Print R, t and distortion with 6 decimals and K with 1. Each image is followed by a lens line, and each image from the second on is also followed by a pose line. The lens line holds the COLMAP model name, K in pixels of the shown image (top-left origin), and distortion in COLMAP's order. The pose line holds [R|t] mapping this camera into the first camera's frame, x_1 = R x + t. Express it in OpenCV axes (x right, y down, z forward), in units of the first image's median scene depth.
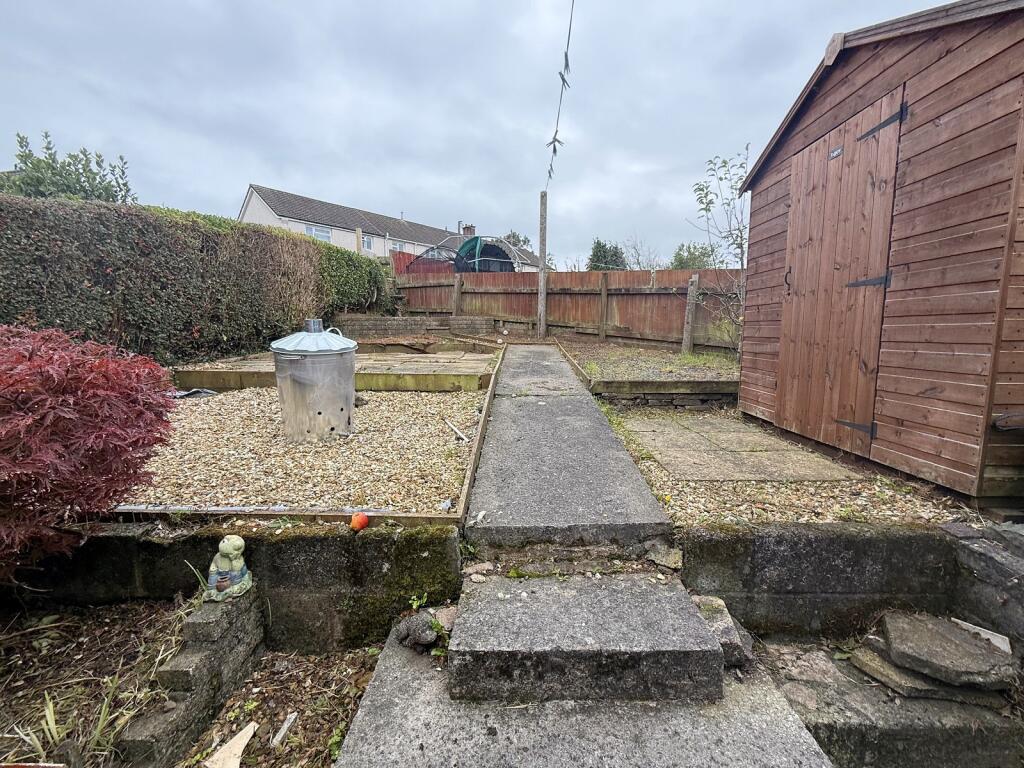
lens RADIAL K [[432.8, 0, 512.0], [0, 432.8, 384.0], [0, 0, 1]] dist [0.000260, 0.000090]
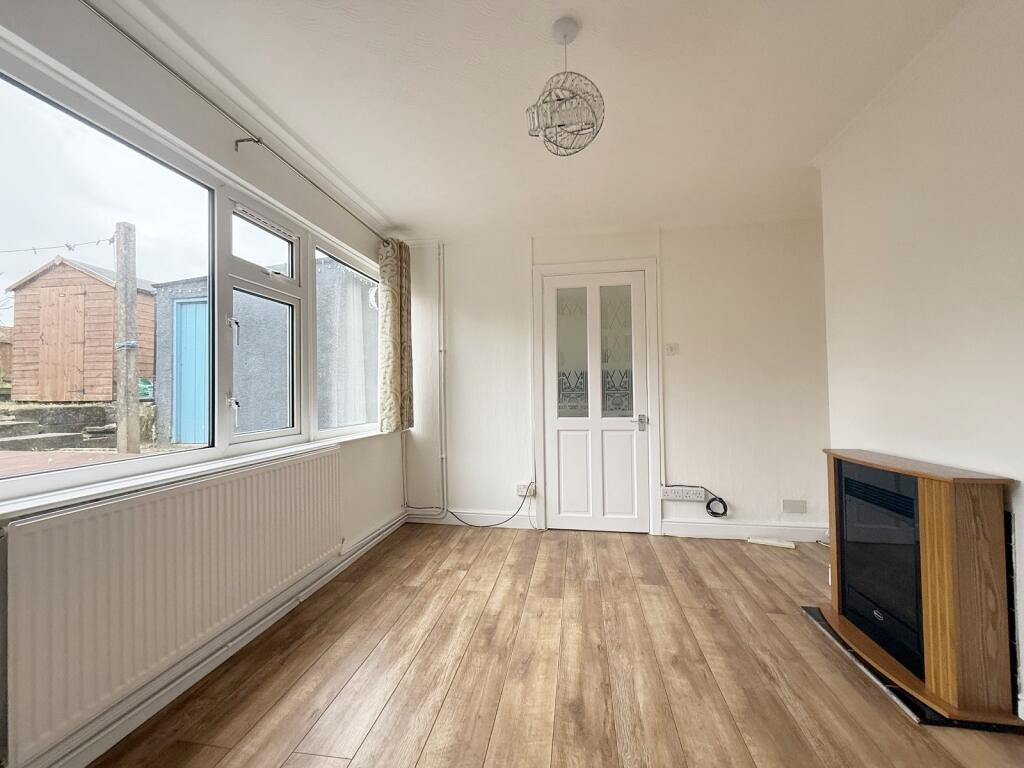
lens RADIAL K [[412.6, 0, 512.0], [0, 412.6, 384.0], [0, 0, 1]] dist [0.000691, 0.000075]
pose [[0.126753, 0.022801, 0.991672, -1.415003], [0.124710, 0.991437, -0.038736, 0.464521], [-0.984064, 0.128582, 0.122824, -1.977027]]
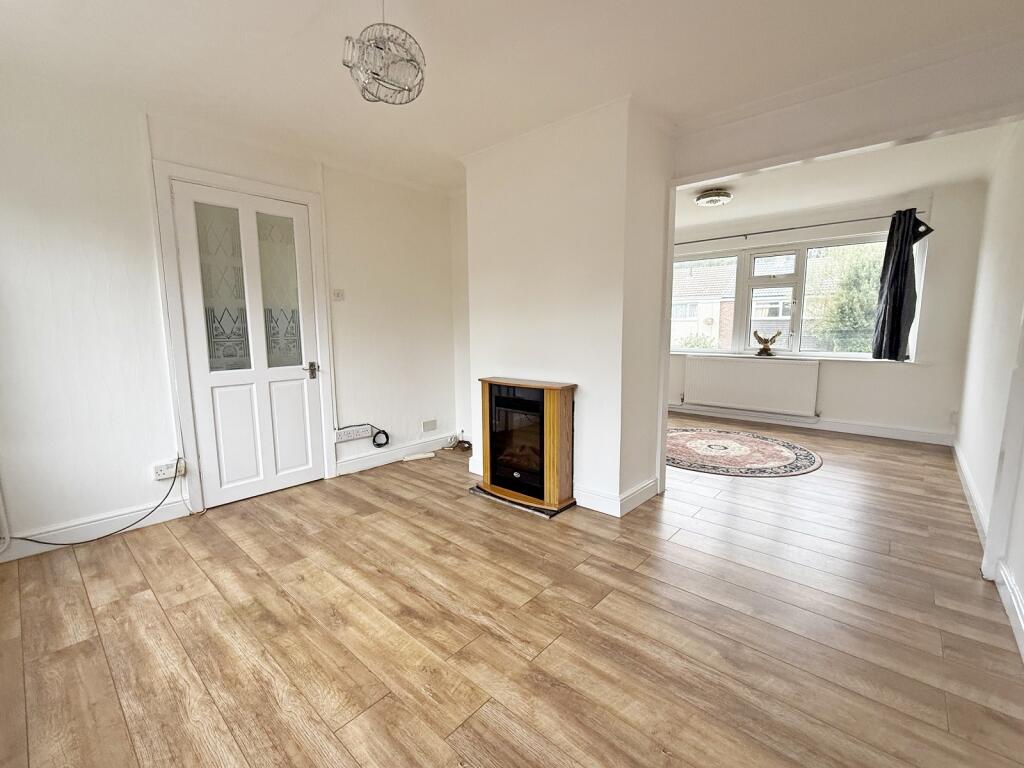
lens RADIAL K [[445.6, 0, 512.0], [0, 445.6, 384.0], [0, 0, 1]] dist [0.000948, 0.000184]
pose [[-0.768975, -0.076152, 0.634727, -1.400005], [0.081519, 0.973093, 0.215509, 0.388345], [-0.634060, 0.217464, -0.742077, -1.591934]]
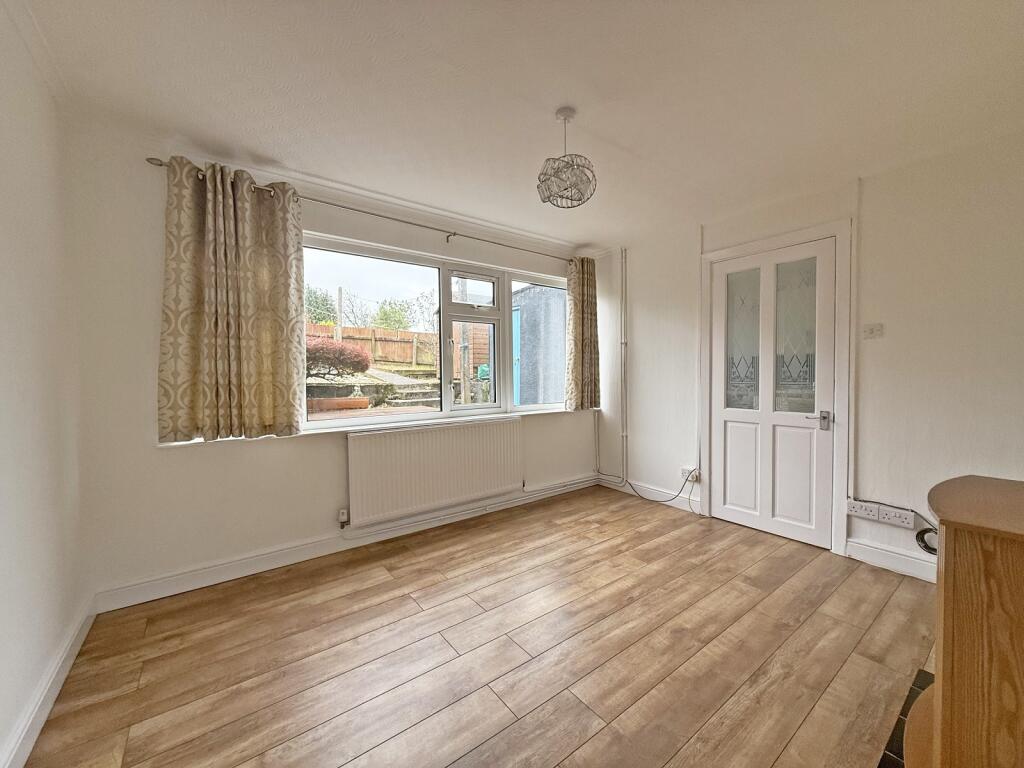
lens RADIAL K [[405.3, 0, 512.0], [0, 405.3, 384.0], [0, 0, 1]] dist [0.000629, -0.000089]
pose [[0.777410, -0.019195, 0.628701, -1.398207], [0.076330, 0.995026, -0.064005, 0.493880], [-0.624345, 0.097747, 0.775009, -2.507582]]
